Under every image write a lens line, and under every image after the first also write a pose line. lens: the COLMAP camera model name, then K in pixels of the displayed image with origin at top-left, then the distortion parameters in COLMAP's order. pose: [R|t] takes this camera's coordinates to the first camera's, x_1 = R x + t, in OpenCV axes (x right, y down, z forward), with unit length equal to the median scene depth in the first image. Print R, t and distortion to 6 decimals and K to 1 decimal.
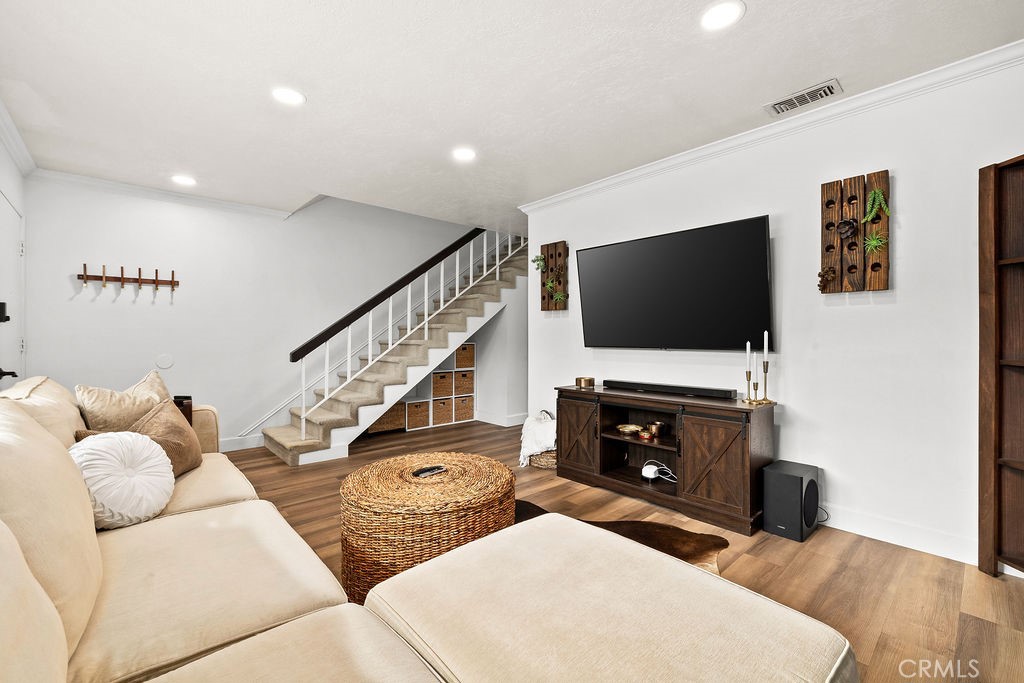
lens RADIAL K [[431.4, 0, 509.2], [0, 431.4, 337.7], [0, 0, 1]] dist [0.000573, -0.000027]
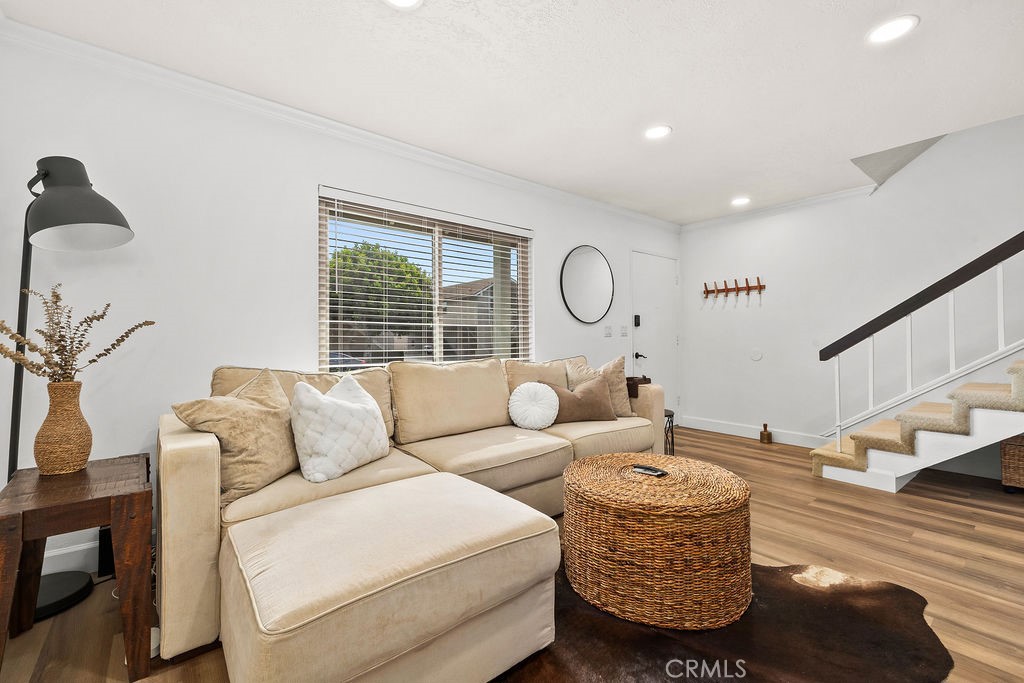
lens RADIAL K [[431.4, 0, 509.2], [0, 431.4, 337.7], [0, 0, 1]] dist [0.000573, -0.000027]
pose [[-0.057477, -0.000616, -0.998347, 0.426434], [0.004704, 0.999989, -0.000887, 0.006706], [0.998336, -0.004747, -0.057474, 0.400104]]
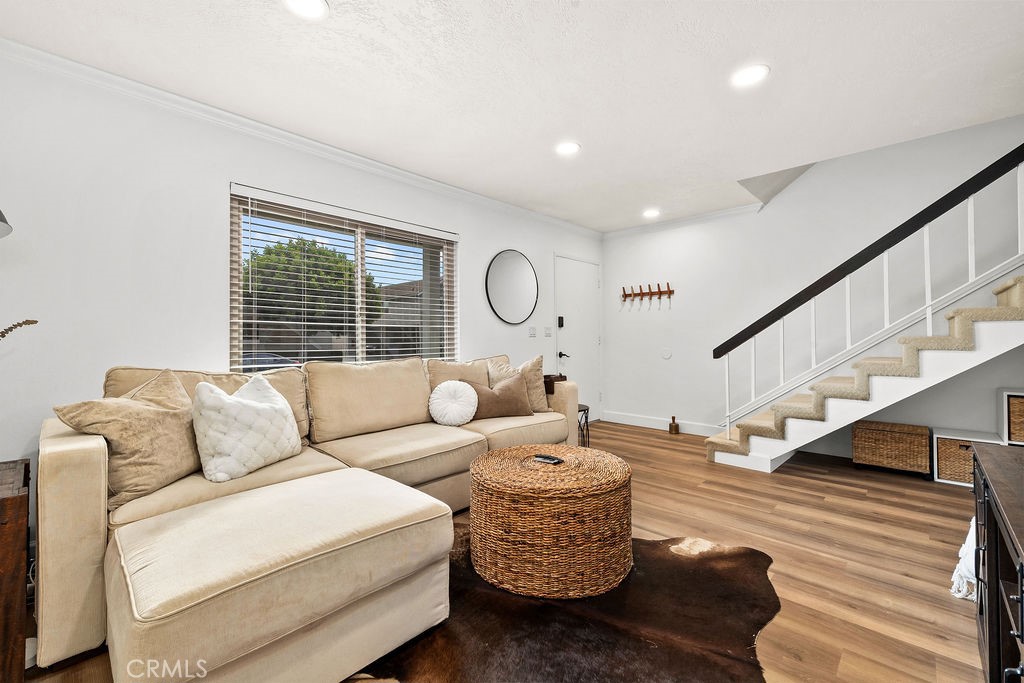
lens RADIAL K [[428.3, 0, 510.0], [0, 428.3, 337.3], [0, 0, 1]] dist [-0.000521, 0.000173]
pose [[0.070774, -0.001748, -0.997491, 0.458358], [0.003797, 0.999992, -0.001483, 0.006707], [0.997485, -0.003683, 0.070780, 0.448001]]
